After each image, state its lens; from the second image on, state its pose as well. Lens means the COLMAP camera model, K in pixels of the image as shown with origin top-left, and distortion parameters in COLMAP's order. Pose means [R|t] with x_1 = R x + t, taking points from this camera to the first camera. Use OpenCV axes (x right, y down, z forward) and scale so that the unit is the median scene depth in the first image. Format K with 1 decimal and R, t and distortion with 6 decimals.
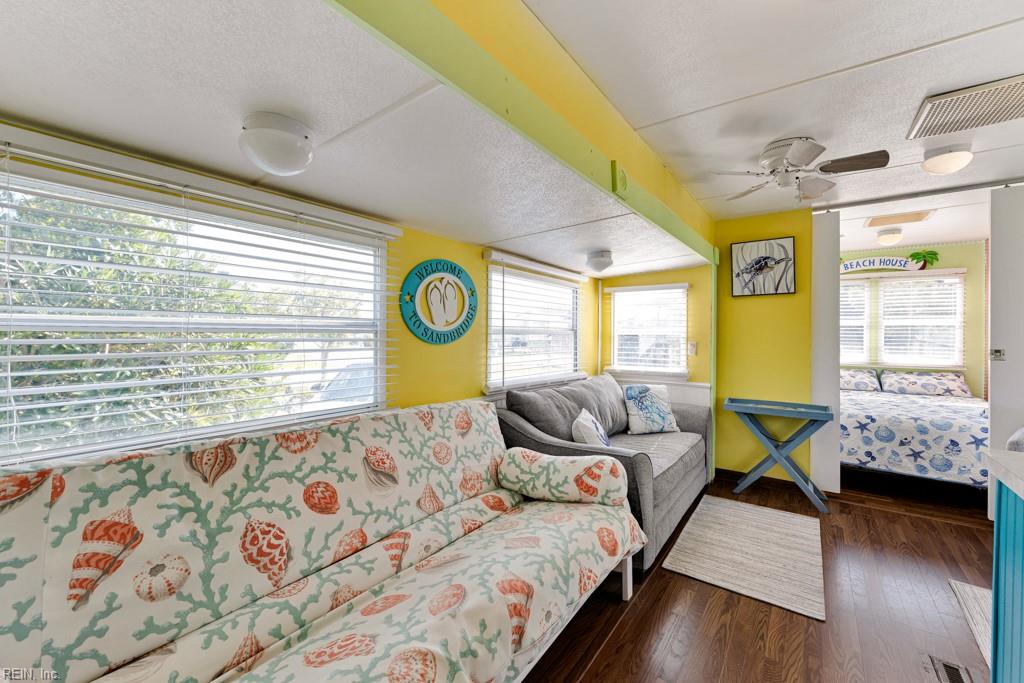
lens RADIAL K [[441.4, 0, 511.8], [0, 441.4, 345.1], [0, 0, 1]] dist [-0.005591, -0.000779]
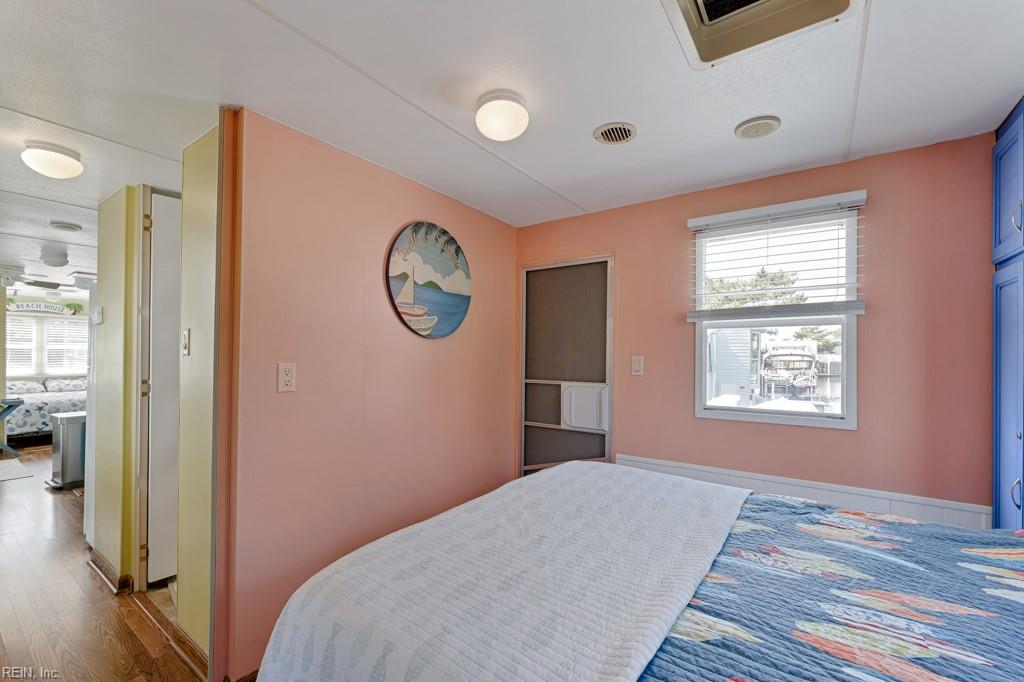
lens RADIAL K [[441.4, 0, 504.3], [0, 441.4, 343.0], [0, 0, 1]] dist [-0.005591, -0.000779]
pose [[0.036694, 0.021289, 0.999100, -0.667987], [0.020089, 0.999555, -0.022036, -0.000228], [-0.999125, 0.020879, 0.036250, -0.693924]]
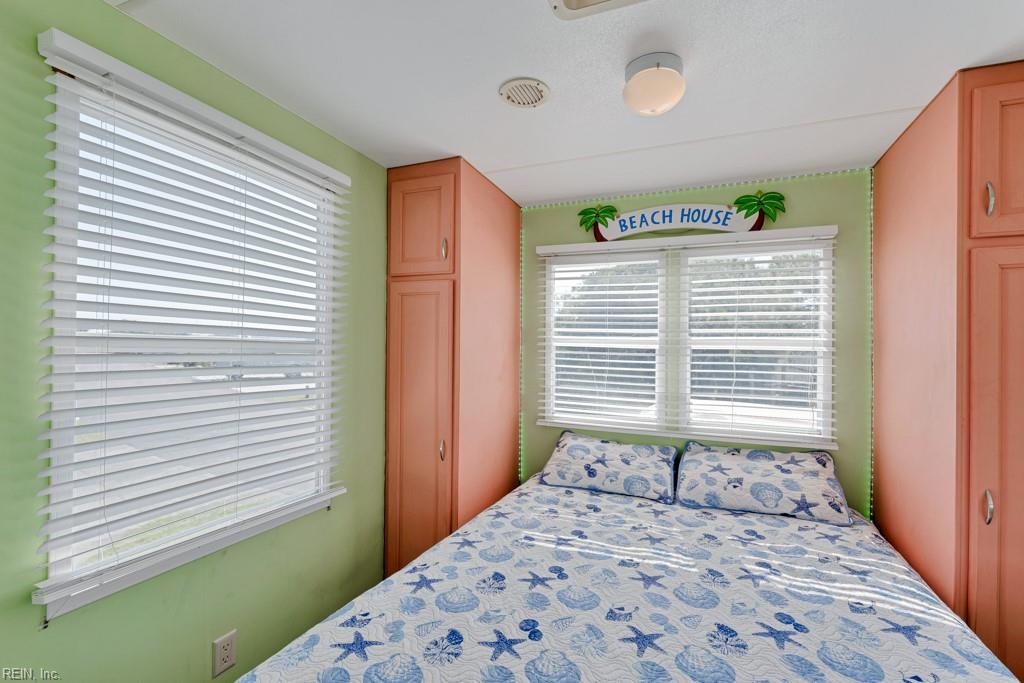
lens RADIAL K [[441.4, 0, 530.0], [0, 441.4, 358.5], [0, 0, 1]] dist [-0.005591, -0.000779]
pose [[0.975309, 0.009432, 0.220645, 0.641970], [-0.005618, 0.999824, -0.017909, -0.027868], [-0.220775, 0.016227, 0.975190, 0.642243]]
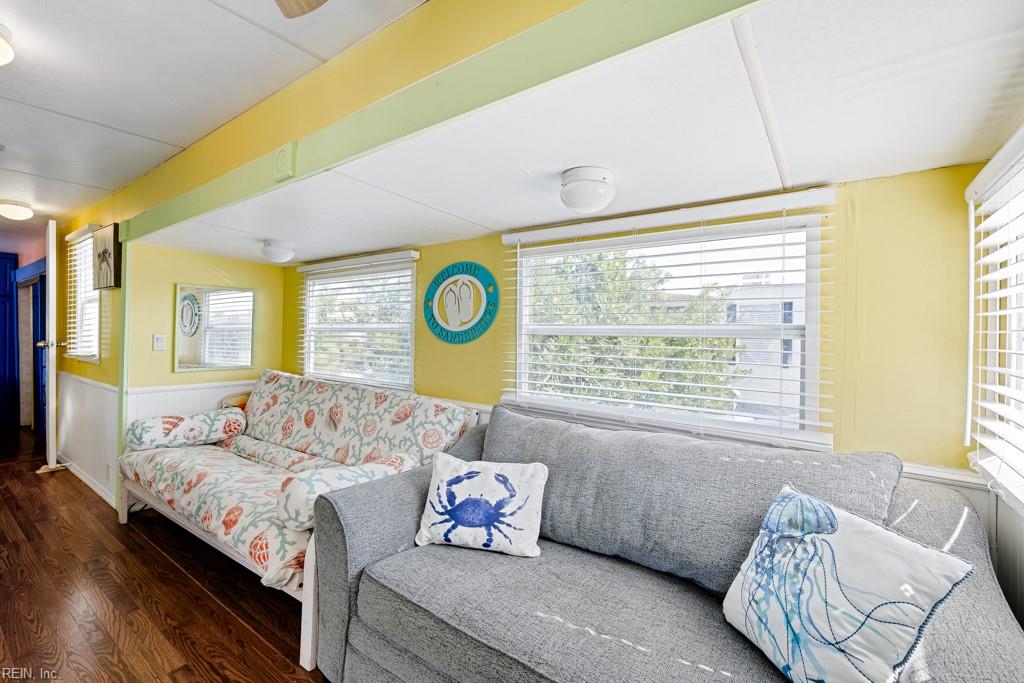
lens RADIAL K [[441.4, 0, 518.0], [0, 441.4, 338.4], [0, 0, 1]] dist [-0.005591, -0.000779]
pose [[-0.022272, 0.003990, -0.999744, 0.469248], [-0.037870, 0.999271, 0.004832, -0.013445], [0.999034, 0.037968, -0.022105, 0.622597]]
